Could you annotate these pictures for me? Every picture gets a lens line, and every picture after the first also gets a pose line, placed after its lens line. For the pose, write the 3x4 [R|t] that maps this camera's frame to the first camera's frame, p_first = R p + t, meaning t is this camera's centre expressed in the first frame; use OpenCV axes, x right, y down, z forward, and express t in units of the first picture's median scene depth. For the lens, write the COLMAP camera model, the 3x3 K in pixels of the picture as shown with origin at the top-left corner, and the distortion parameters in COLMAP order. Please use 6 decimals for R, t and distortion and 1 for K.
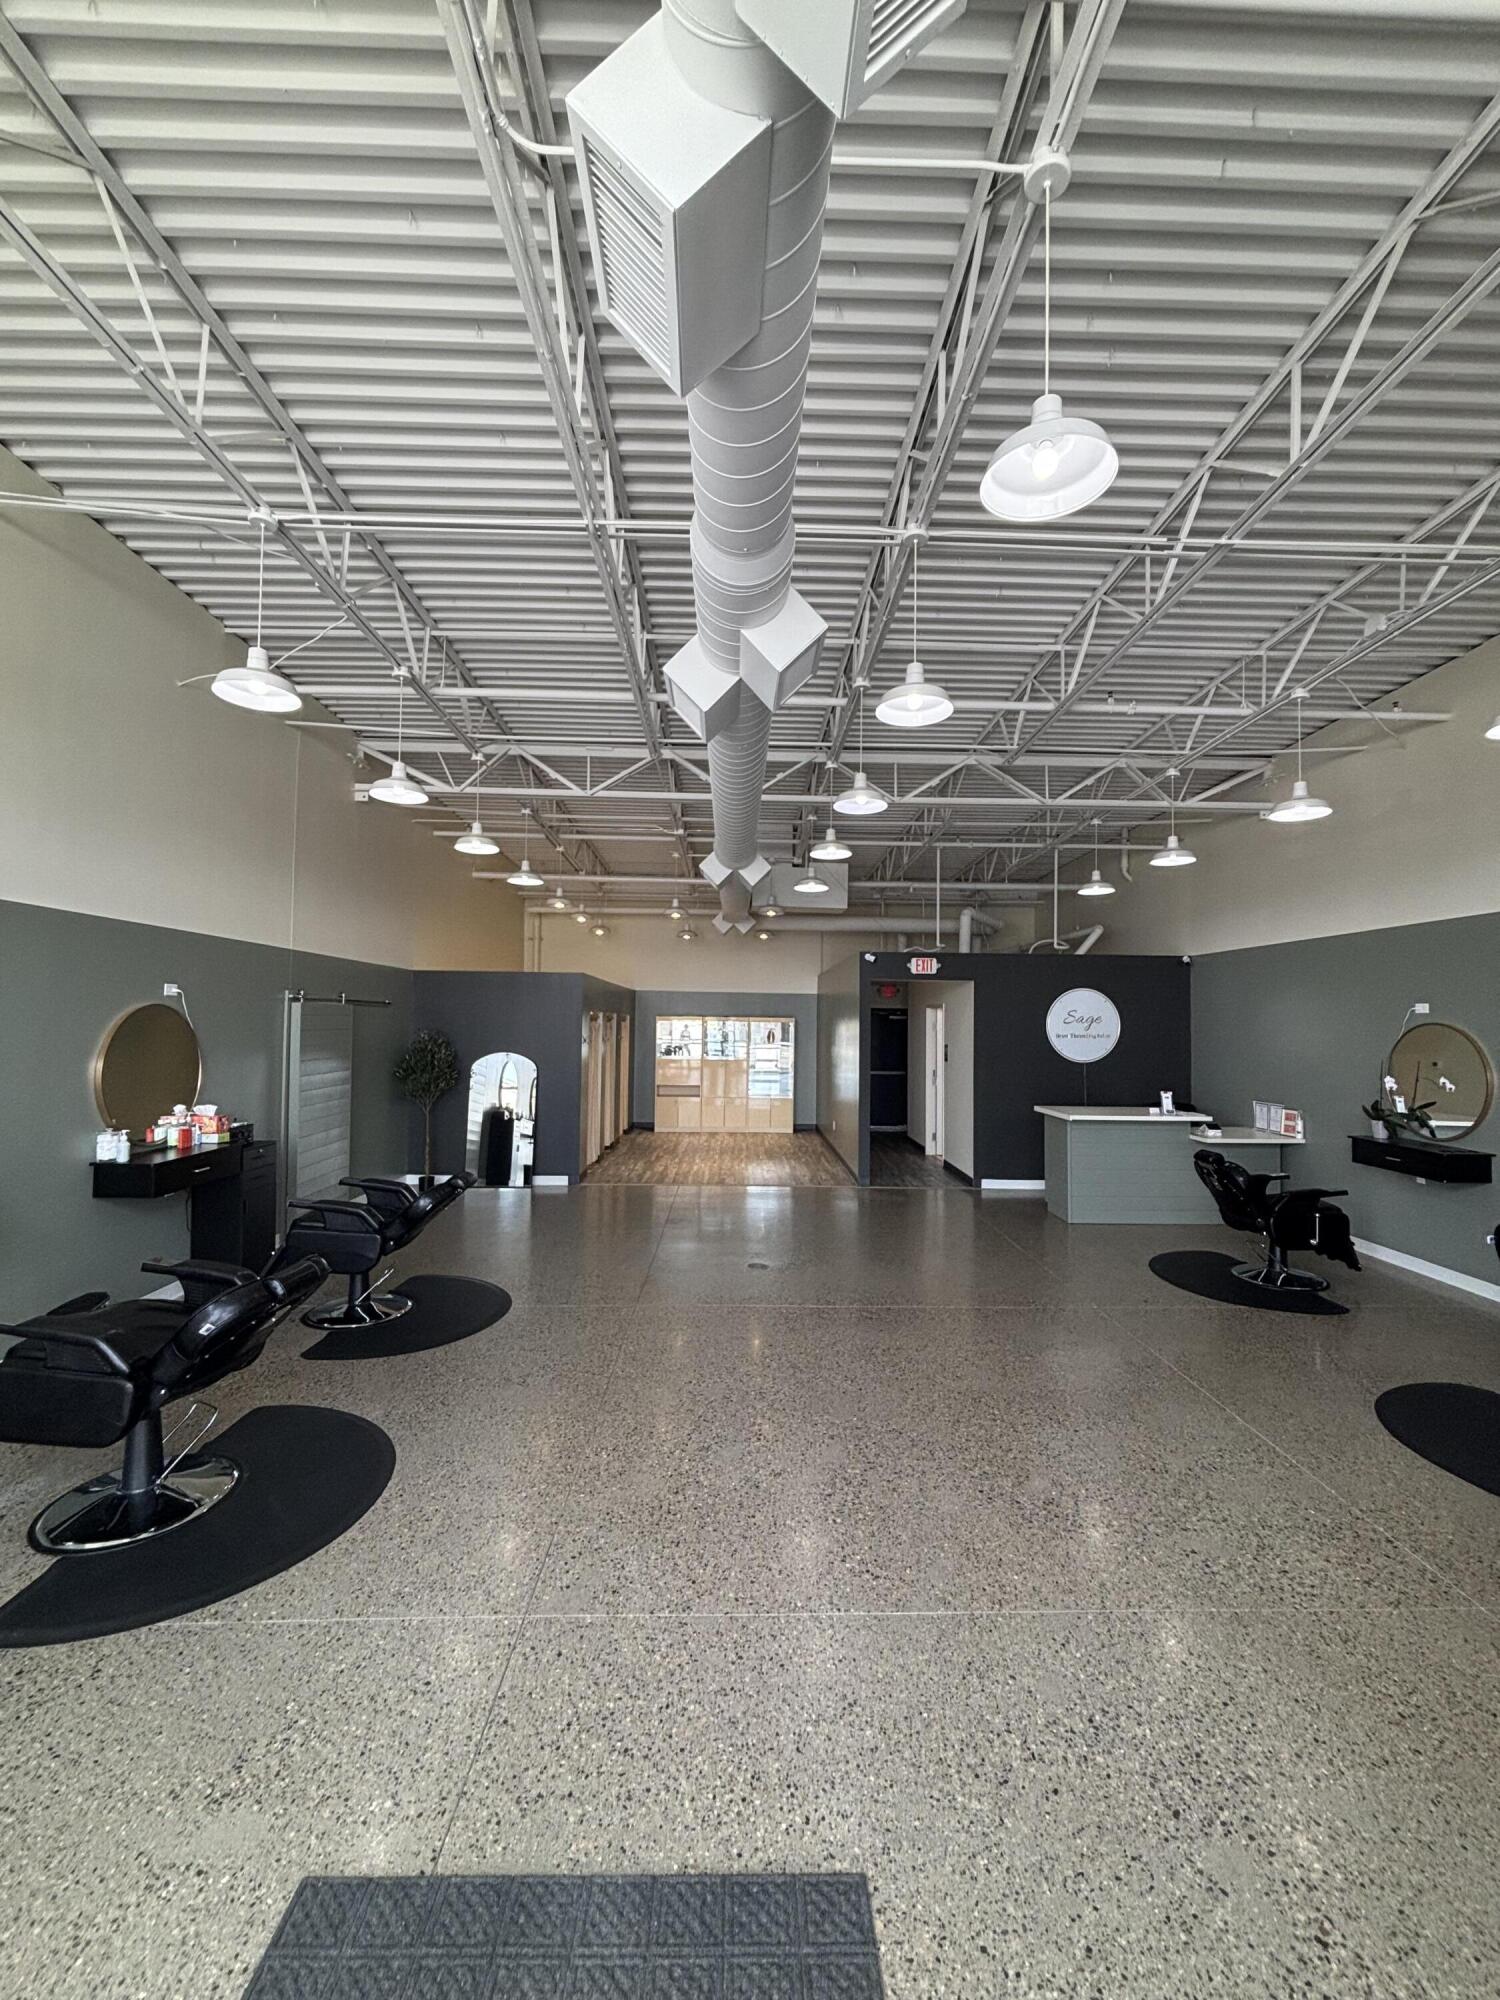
lens RADIAL K [[809.7, 0, 747.4], [0, 809.7, 1002.8], [0, 0, 1]] dist [0.001001, 0.000011]
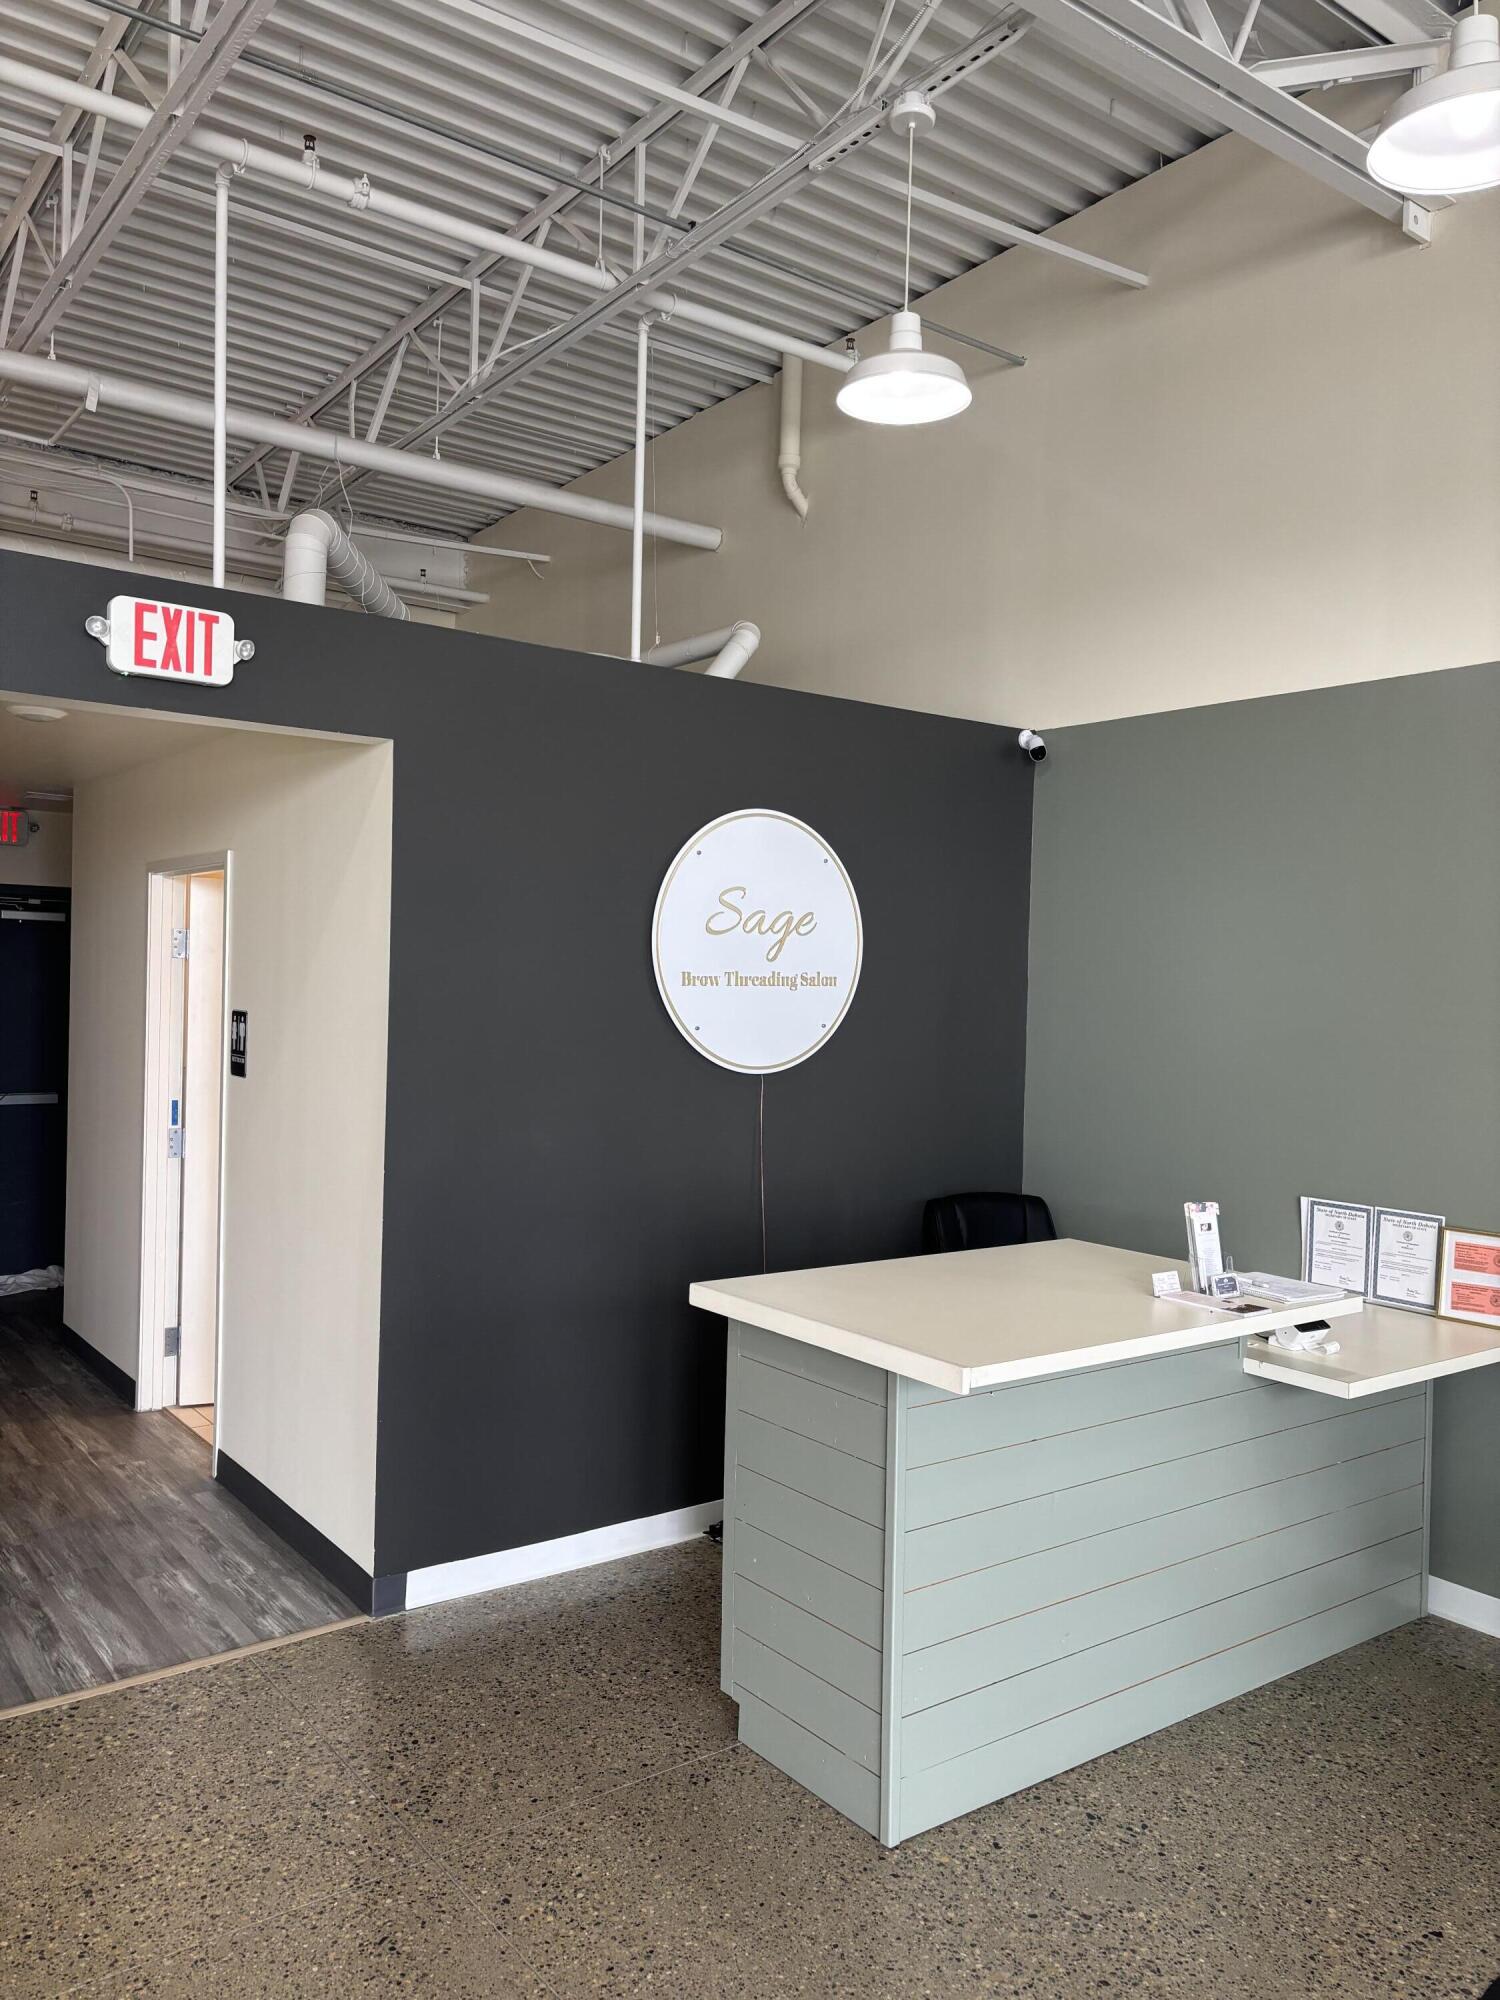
lens RADIAL K [[1516.9, 0, 742.3], [0, 1516.9, 998.0], [0, 0, 1]] dist [0.044935, 0.000130]
pose [[0.813620, -0.000631, 0.581396, 0.105460], [-0.029803, 0.998639, 0.042791, 0.025491], [-0.580632, -0.052143, 0.812495, 0.578476]]
